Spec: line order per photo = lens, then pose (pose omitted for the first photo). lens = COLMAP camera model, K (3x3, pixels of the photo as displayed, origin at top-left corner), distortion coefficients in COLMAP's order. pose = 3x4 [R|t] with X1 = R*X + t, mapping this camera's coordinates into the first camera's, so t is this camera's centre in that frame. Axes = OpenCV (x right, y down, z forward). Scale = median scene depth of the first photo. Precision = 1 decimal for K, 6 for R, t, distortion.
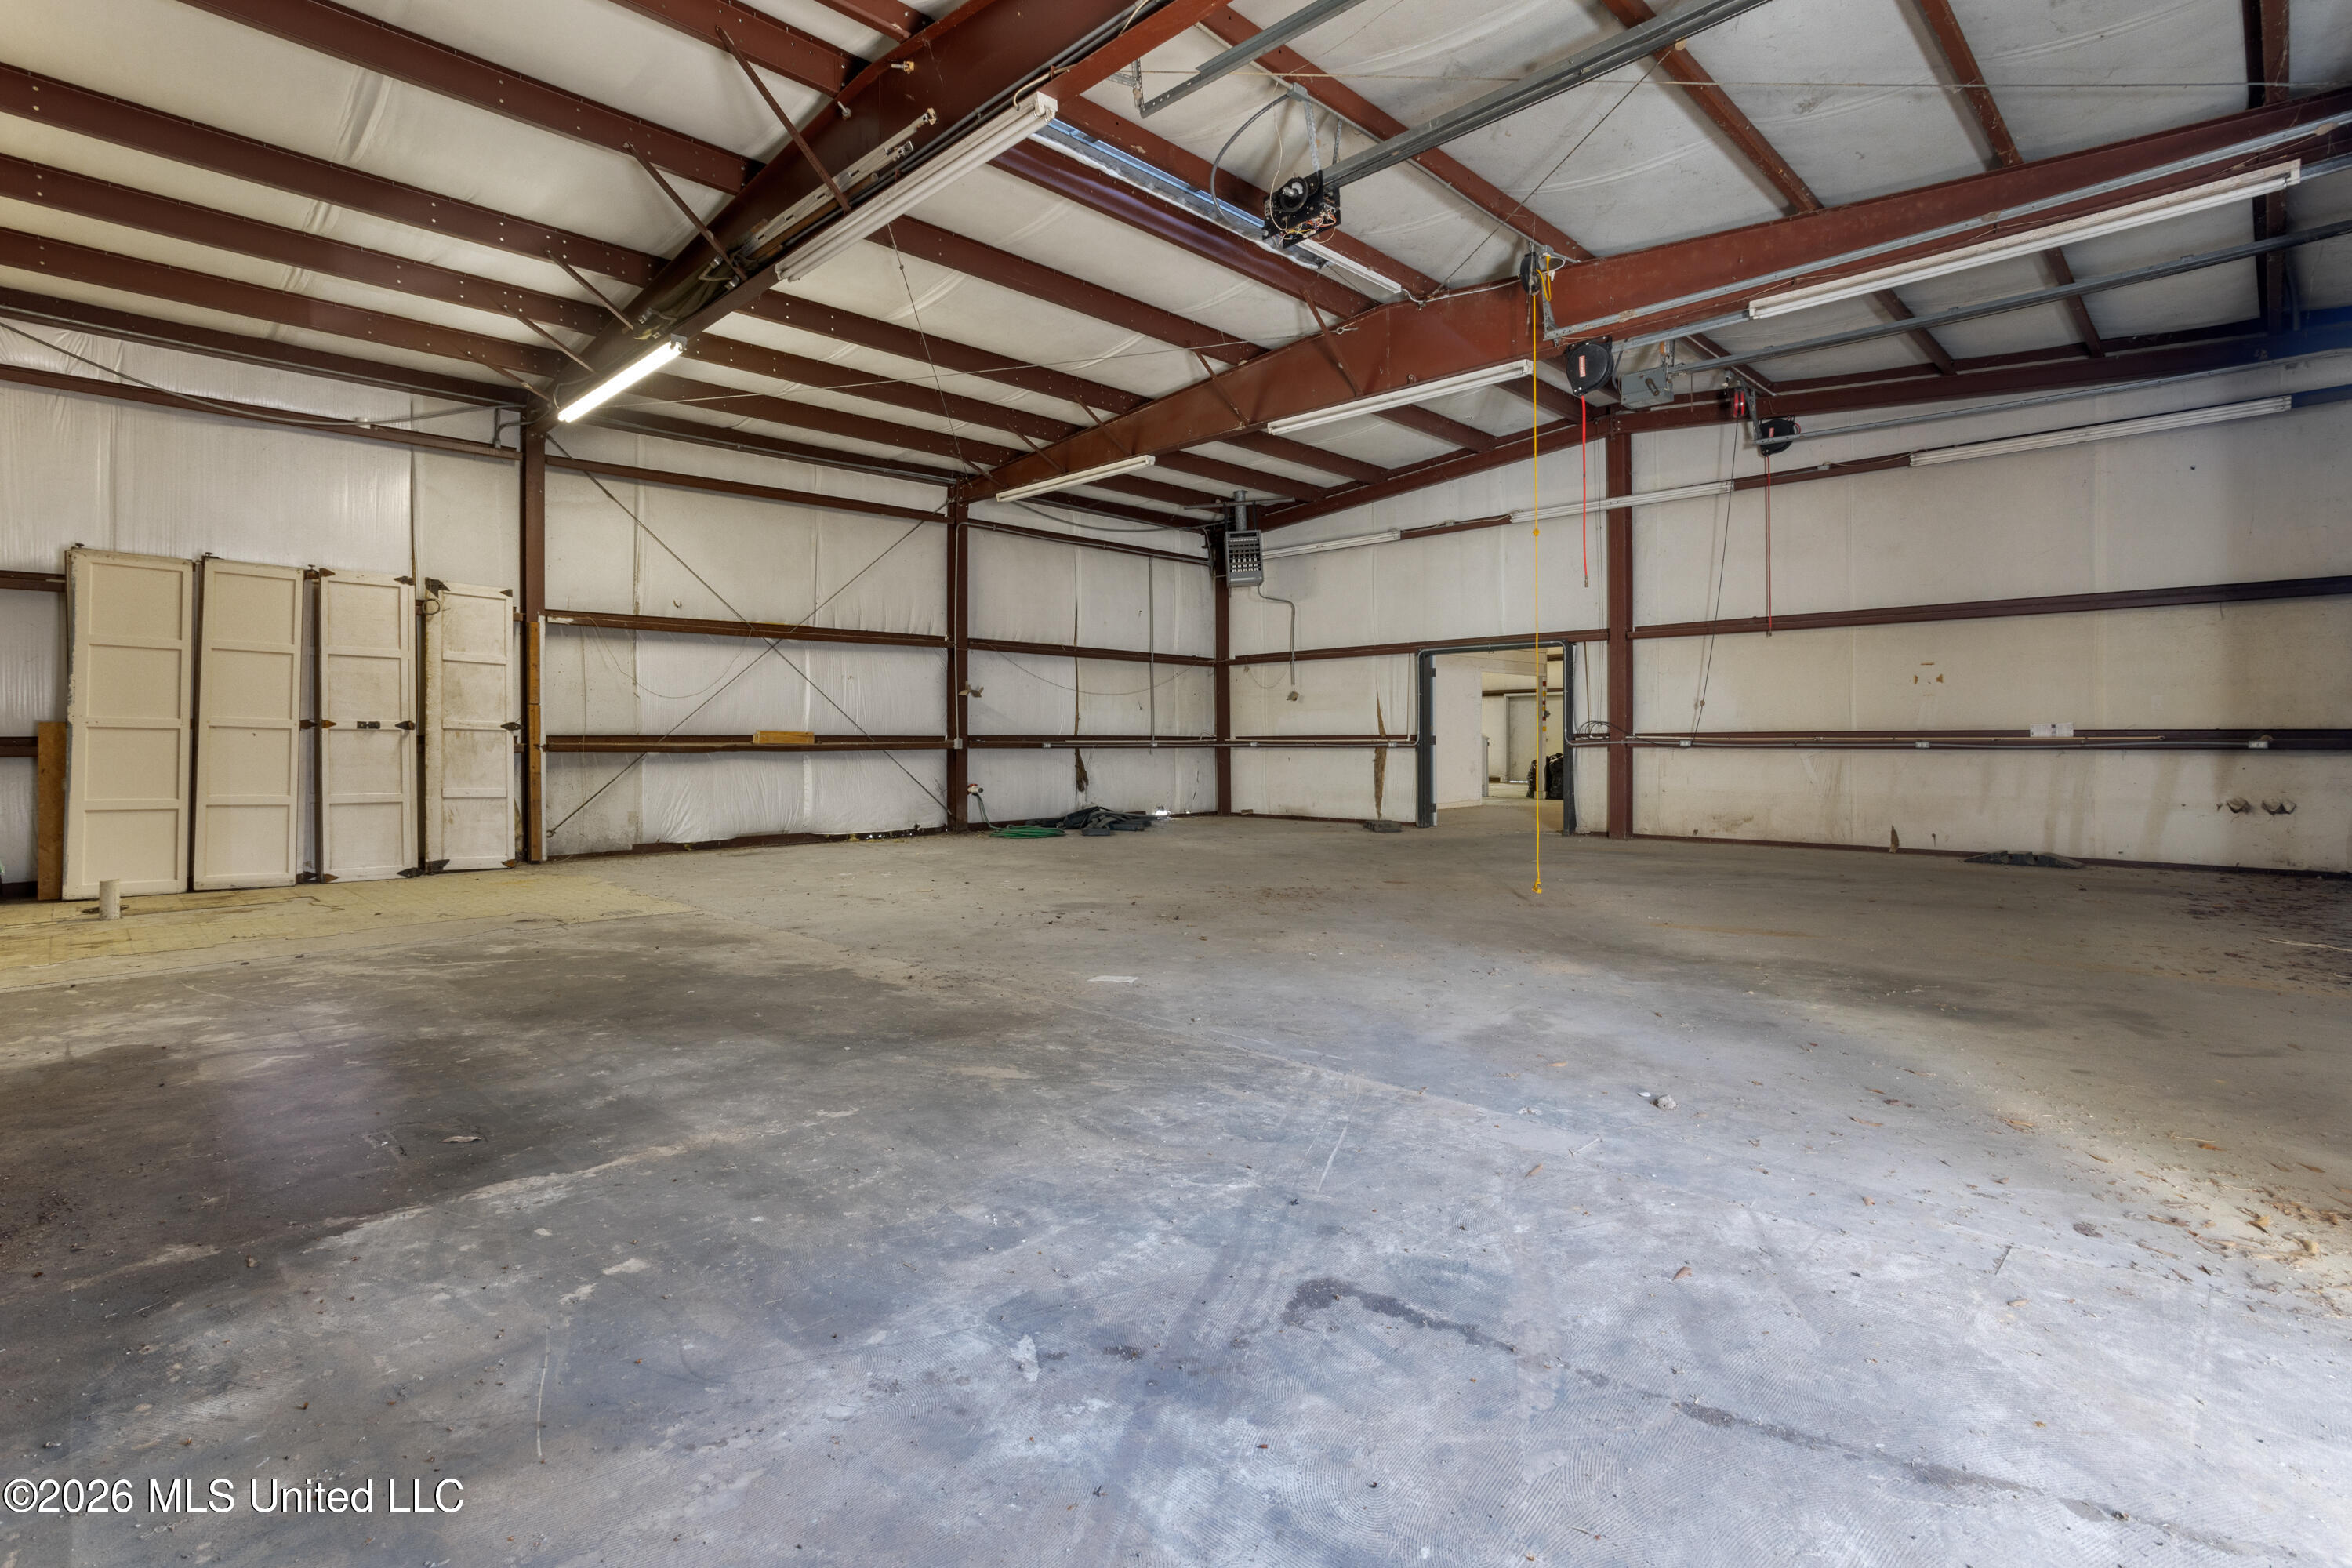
lens RADIAL K [[1168.6, 0, 1229.7], [0, 1168.6, 775.2], [0, 0, 1]] dist [-0.025150, 0.000067]
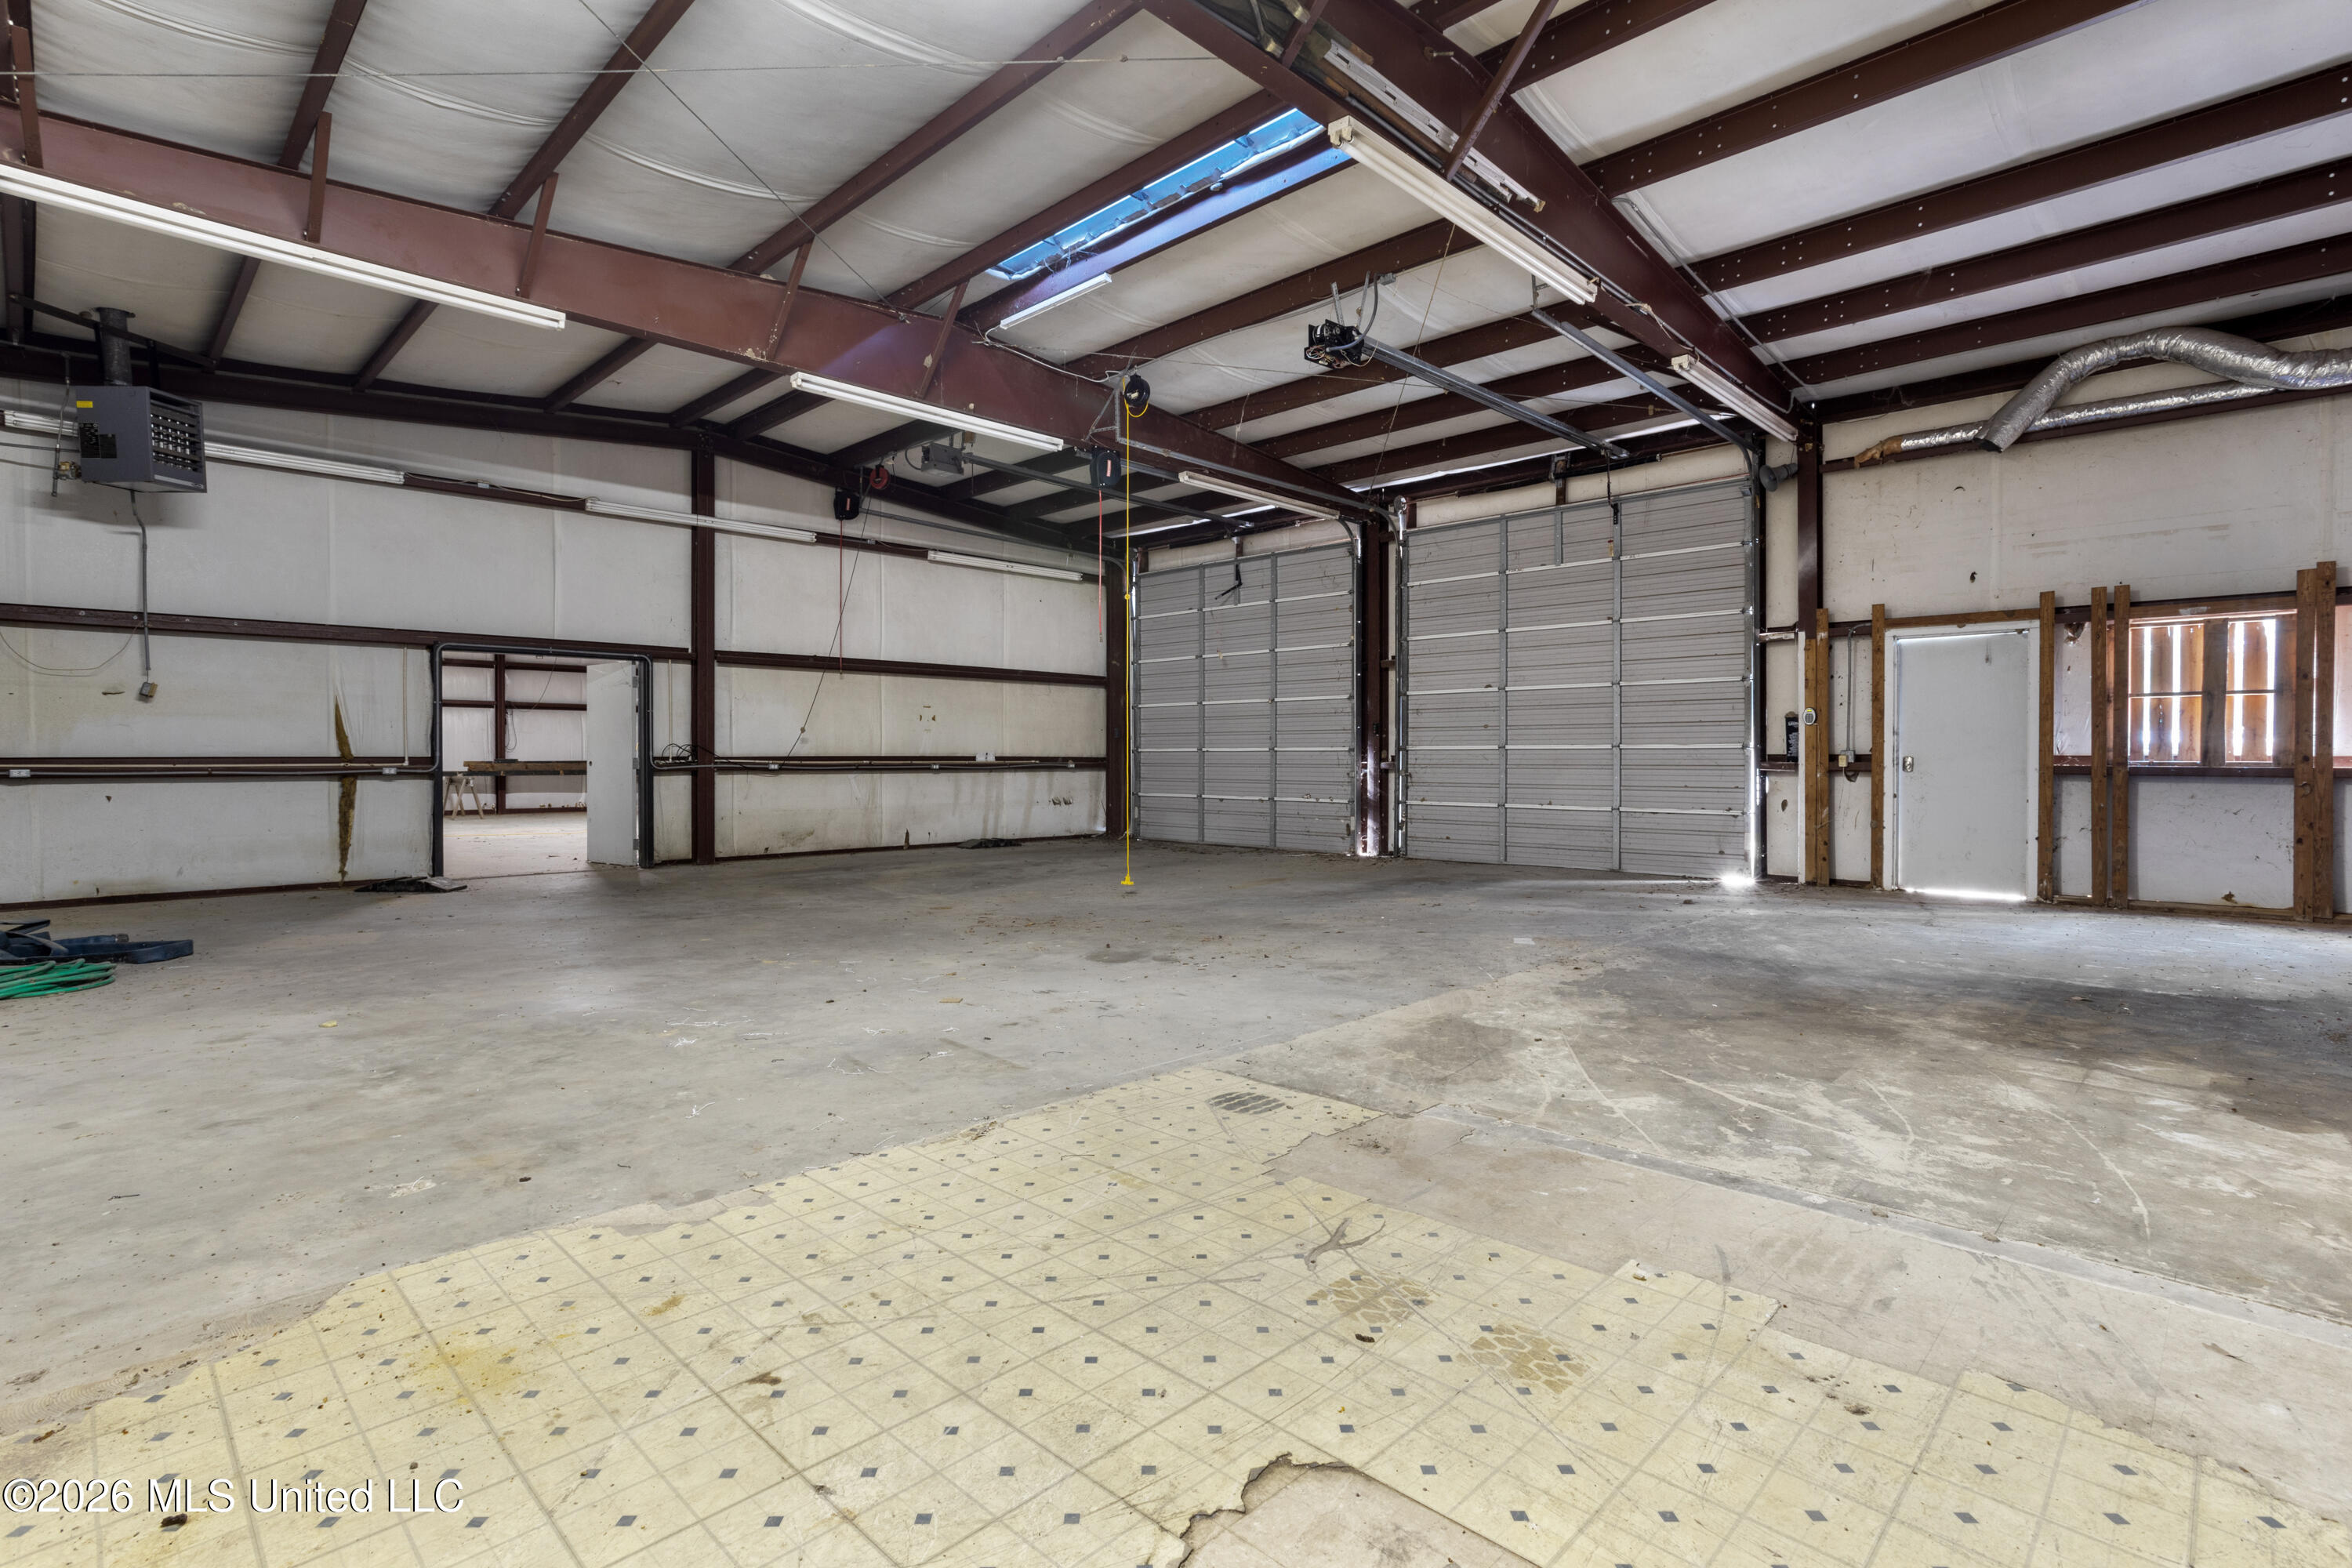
lens RADIAL K [[1105.0, 0, 1176.0], [0, 1105.0, 784.0], [0, 0, 1]] dist [-0.026855, 0.000298]
pose [[0.009851, -0.018029, 0.999789, -1.141452], [0.033707, 0.999275, 0.017688, -0.032512], [-0.999383, 0.033525, 0.010452, 1.163346]]
